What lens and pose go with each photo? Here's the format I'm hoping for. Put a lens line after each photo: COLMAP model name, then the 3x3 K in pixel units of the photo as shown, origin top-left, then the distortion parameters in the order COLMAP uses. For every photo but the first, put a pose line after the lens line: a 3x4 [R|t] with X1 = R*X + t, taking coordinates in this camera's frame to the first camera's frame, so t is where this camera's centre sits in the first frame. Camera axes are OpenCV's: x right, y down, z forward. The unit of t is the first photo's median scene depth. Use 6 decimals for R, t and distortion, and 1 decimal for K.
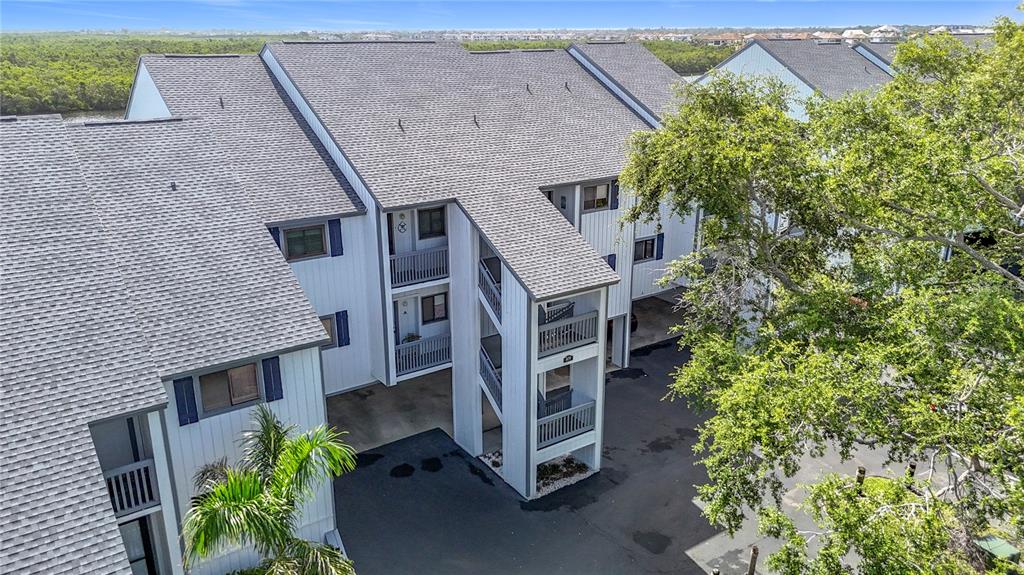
lens RADIAL K [[760.5, 0, 512.0], [0, 760.5, 287.5], [0, 0, 1]] dist [0.032569, -0.005767]
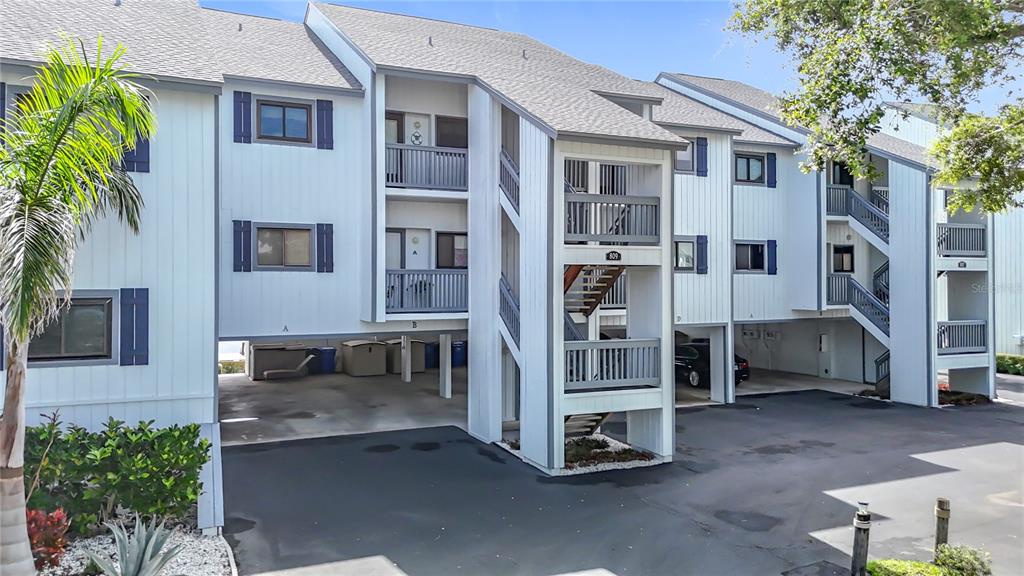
lens RADIAL K [[737.1, 0, 512.0], [0, 737.1, 288.0], [0, 0, 1]] dist [0.050682, 0.000874]
pose [[0.982709, -0.000691, -0.185153, 0.101278], [-0.059012, 0.946673, -0.316744, 0.319065], [0.175499, 0.322194, 0.930264, 0.353794]]
